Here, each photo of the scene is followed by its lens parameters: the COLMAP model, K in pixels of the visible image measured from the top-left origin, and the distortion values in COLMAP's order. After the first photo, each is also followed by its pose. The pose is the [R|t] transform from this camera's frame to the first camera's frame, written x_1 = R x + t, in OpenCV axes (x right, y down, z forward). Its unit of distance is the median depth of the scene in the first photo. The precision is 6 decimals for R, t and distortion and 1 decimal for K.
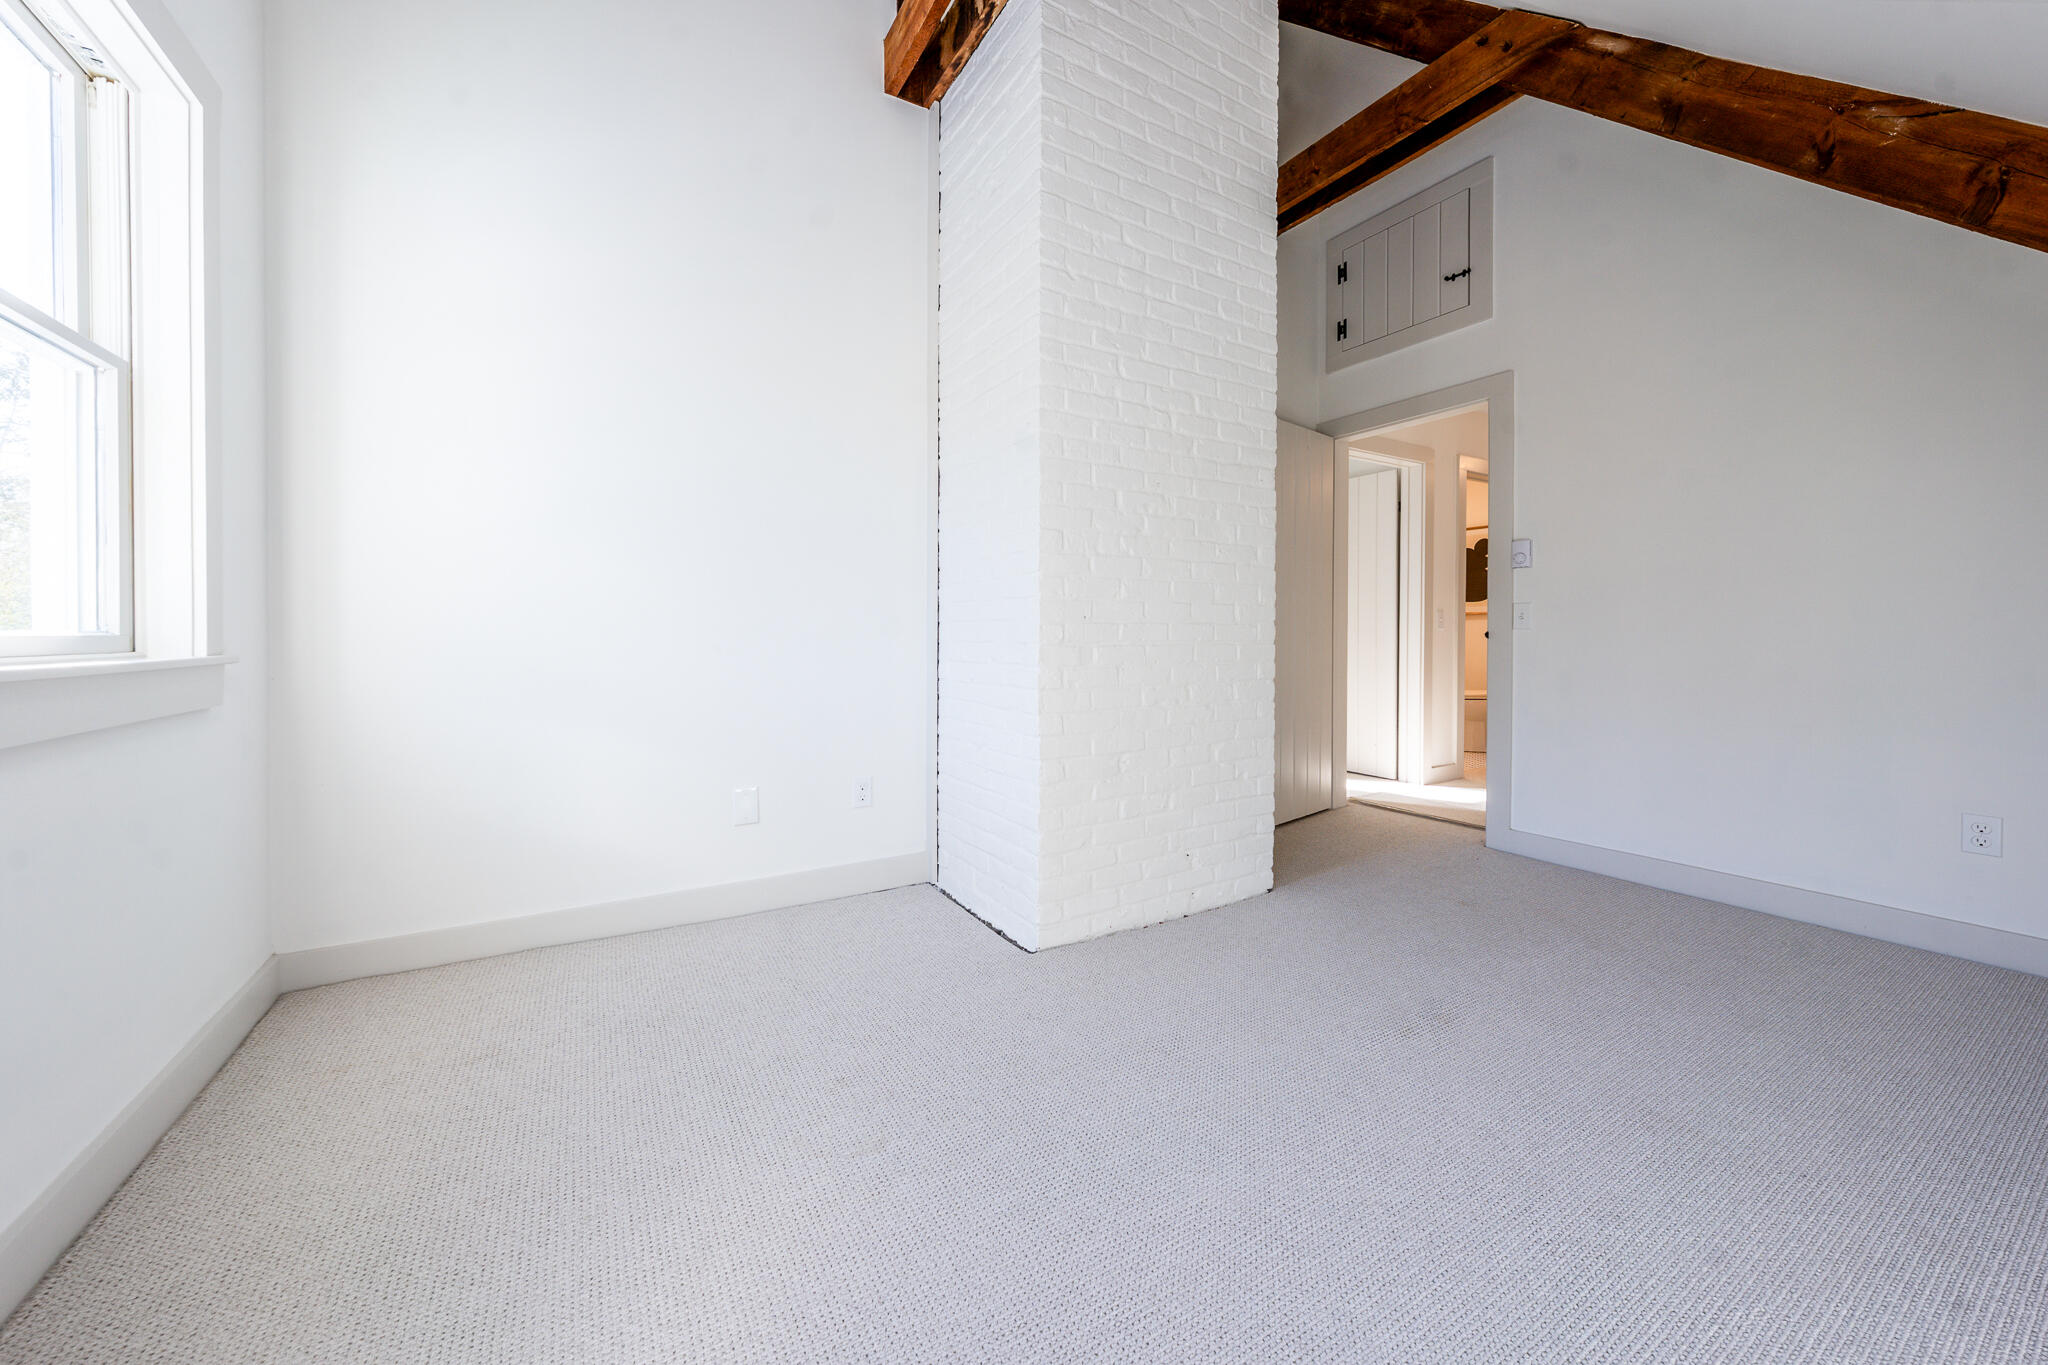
lens RADIAL K [[714.3, 0, 1004.4], [0, 714.3, 640.3], [0, 0, 1]] dist [-0.000186, -0.000011]
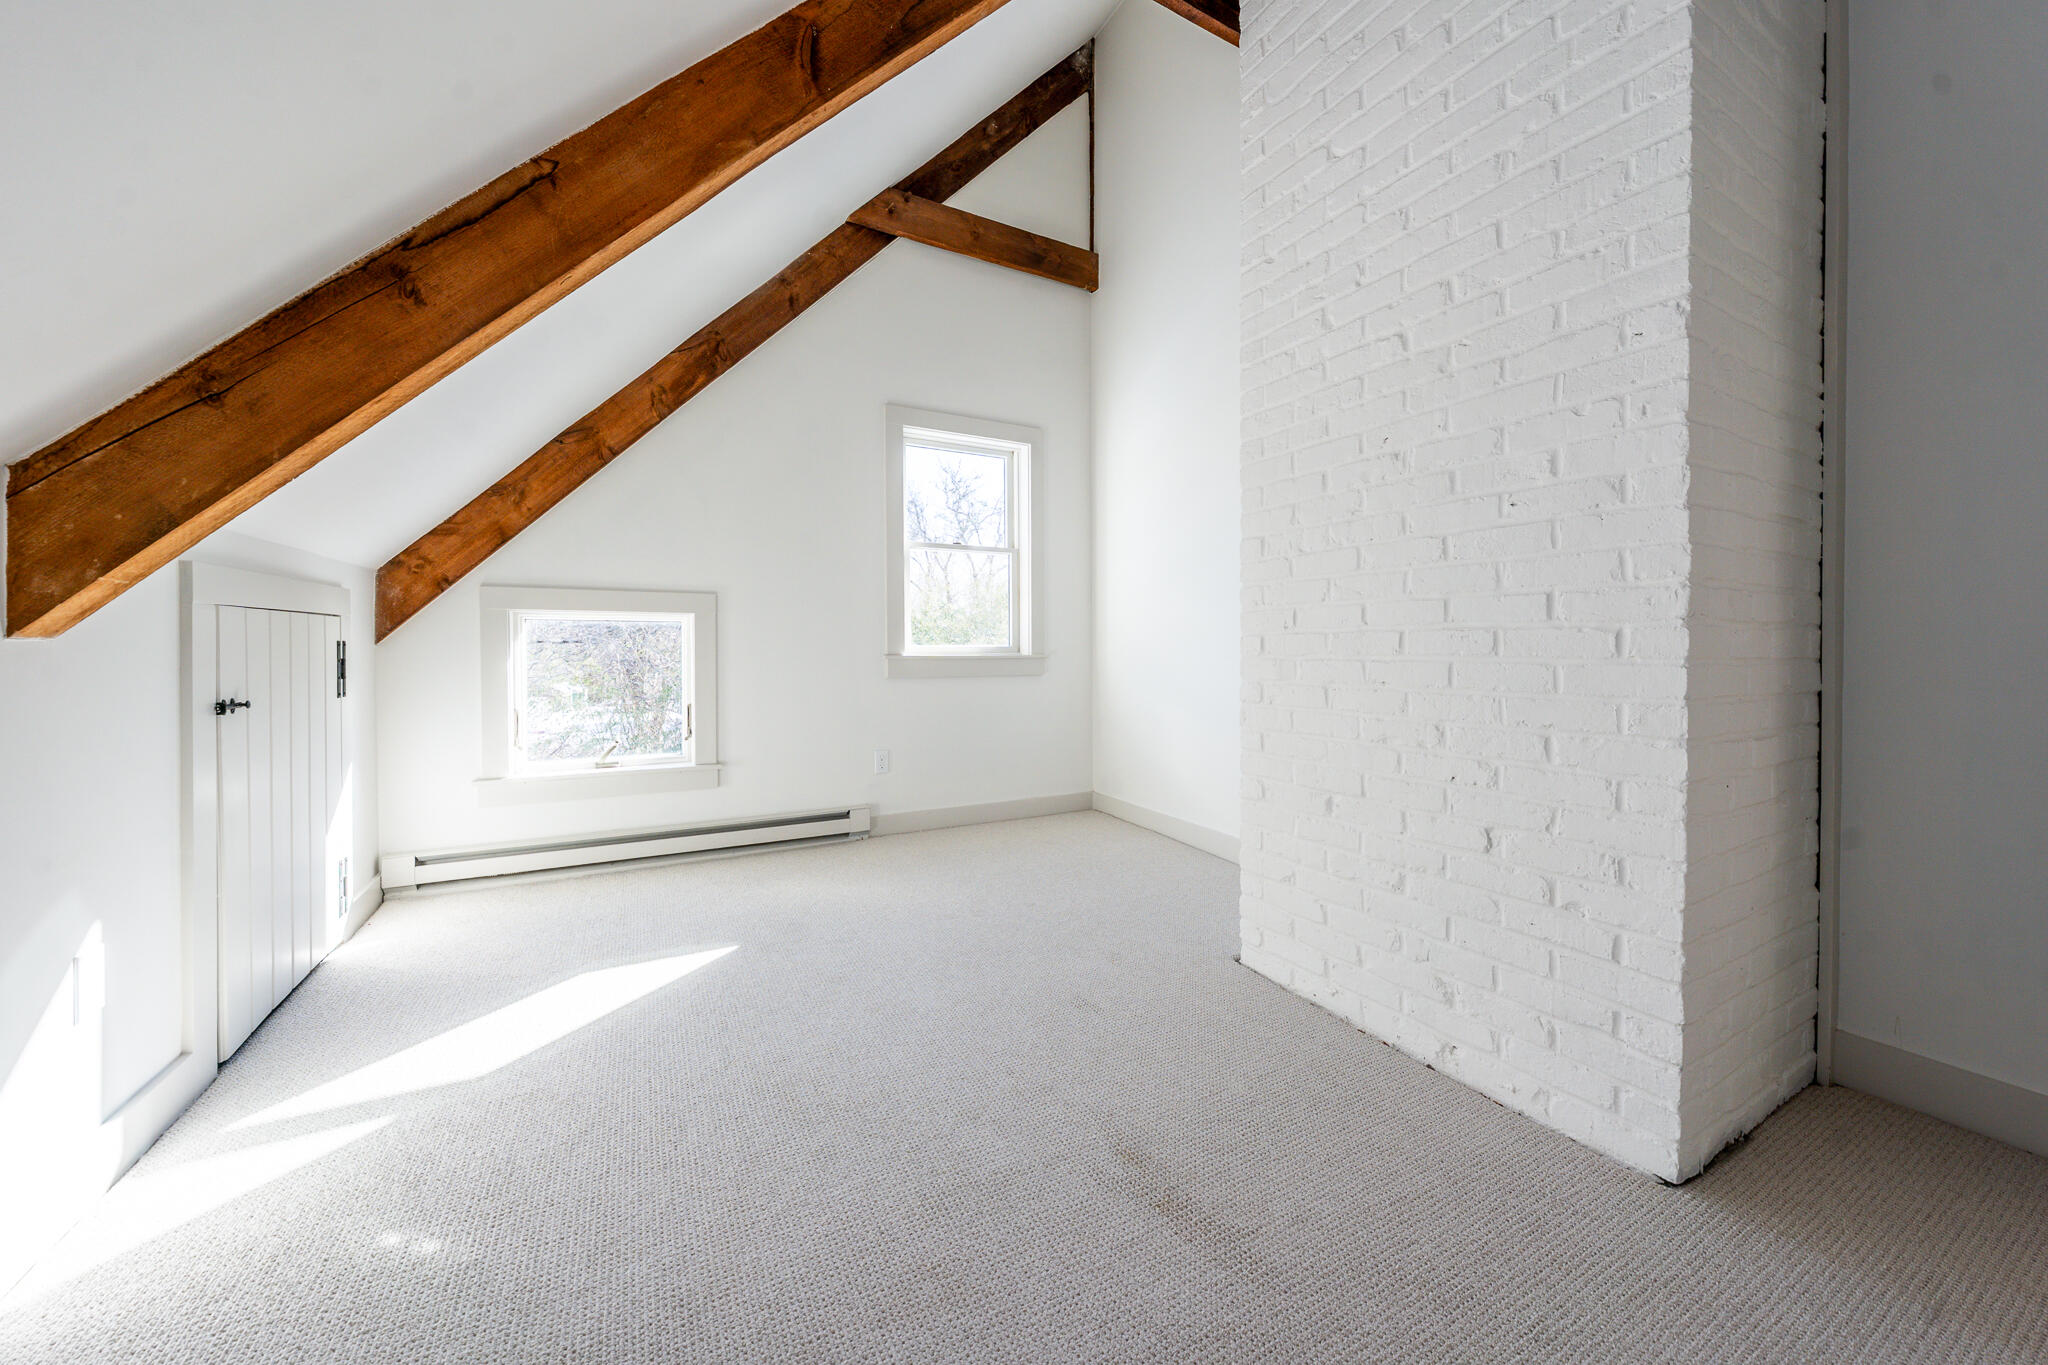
lens RADIAL K [[725.9, 0, 1011.4], [0, 725.9, 653.7], [0, 0, 1]] dist [-0.001277, -0.000224]
pose [[-0.033583, 0.009366, -0.999392, 0.995883], [-0.007469, 0.999926, 0.009622, -0.005038], [0.999408, 0.007787, -0.033511, 0.661966]]
